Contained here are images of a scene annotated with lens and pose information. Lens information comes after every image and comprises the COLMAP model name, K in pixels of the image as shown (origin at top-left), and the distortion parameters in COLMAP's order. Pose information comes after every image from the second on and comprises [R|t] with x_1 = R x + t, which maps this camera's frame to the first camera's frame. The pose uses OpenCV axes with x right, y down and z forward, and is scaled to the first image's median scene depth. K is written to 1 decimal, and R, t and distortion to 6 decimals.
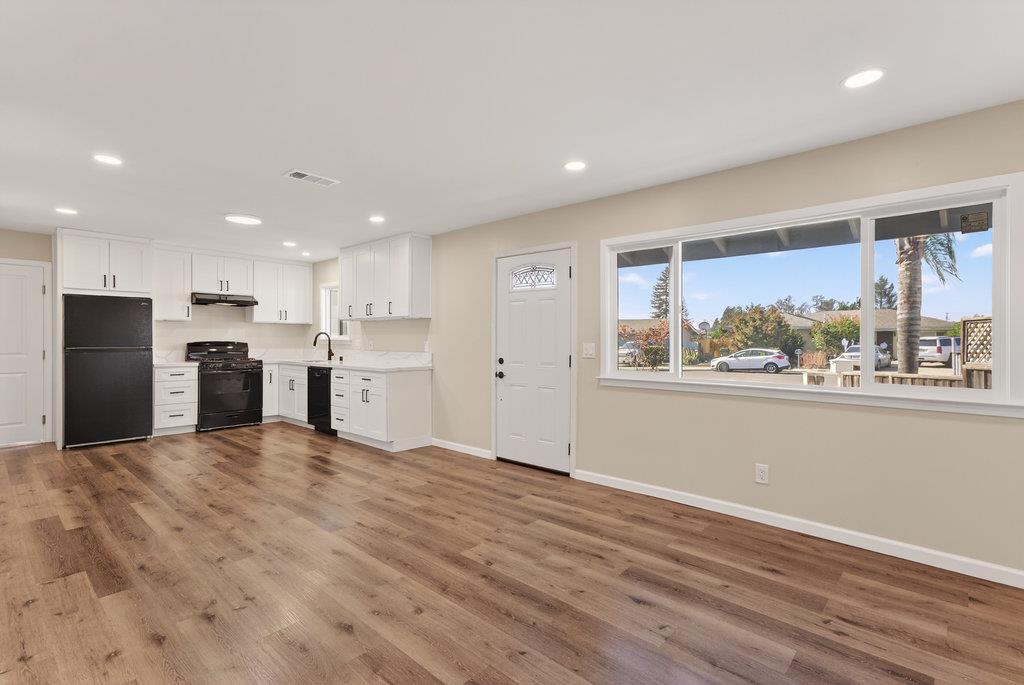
lens RADIAL K [[480.1, 0, 512.0], [0, 480.1, 342.5], [0, 0, 1]] dist [0.031097, -0.000190]
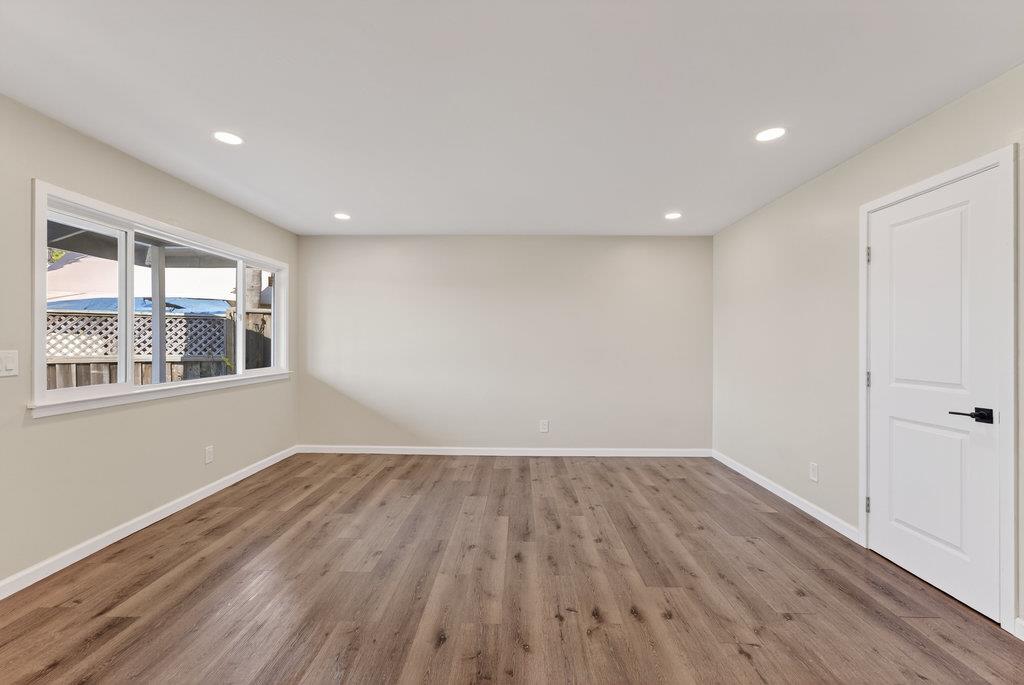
lens RADIAL K [[441.9, 0, 505.6], [0, 441.9, 339.9], [0, 0, 1]] dist [0.008228, 0.000167]
pose [[-0.652602, 0.000032, 0.757701, -3.290255], [-0.001305, 0.999998, -0.001167, -0.051285], [-0.757699, -0.001750, -0.652601, 4.816867]]
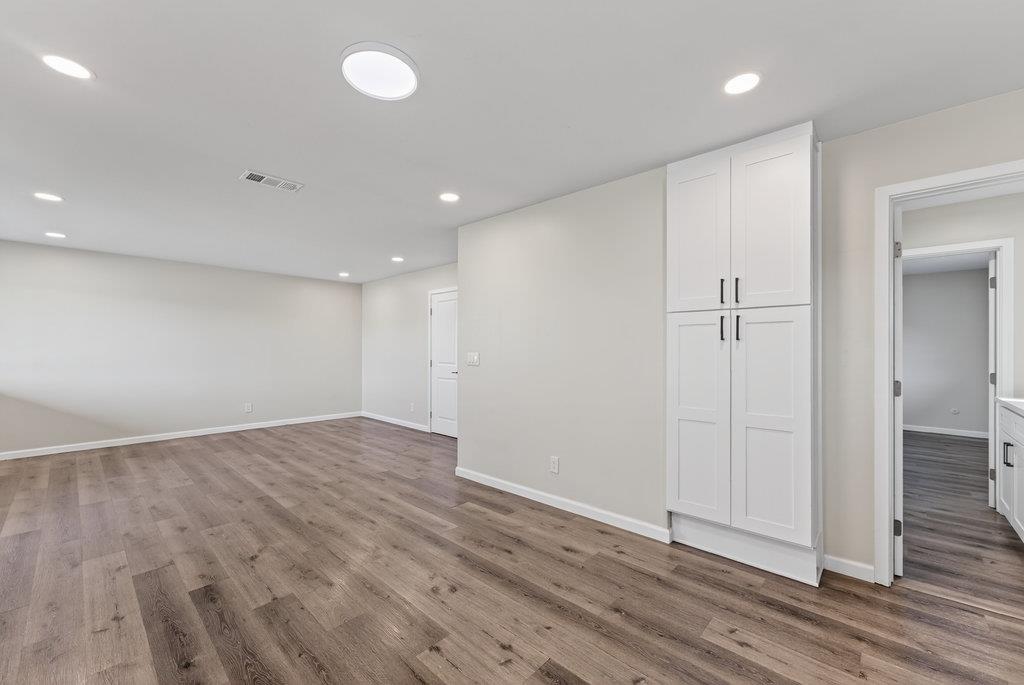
lens RADIAL K [[413.0, 0, 512.0], [0, 413.0, 342.5], [0, 0, 1]] dist [-0.000052, 0.010485]
pose [[-0.999931, -0.008805, 0.007837, -4.109266], [-0.008902, 0.999883, -0.012470, -0.082598], [-0.007727, -0.012538, -0.999892, 8.366235]]
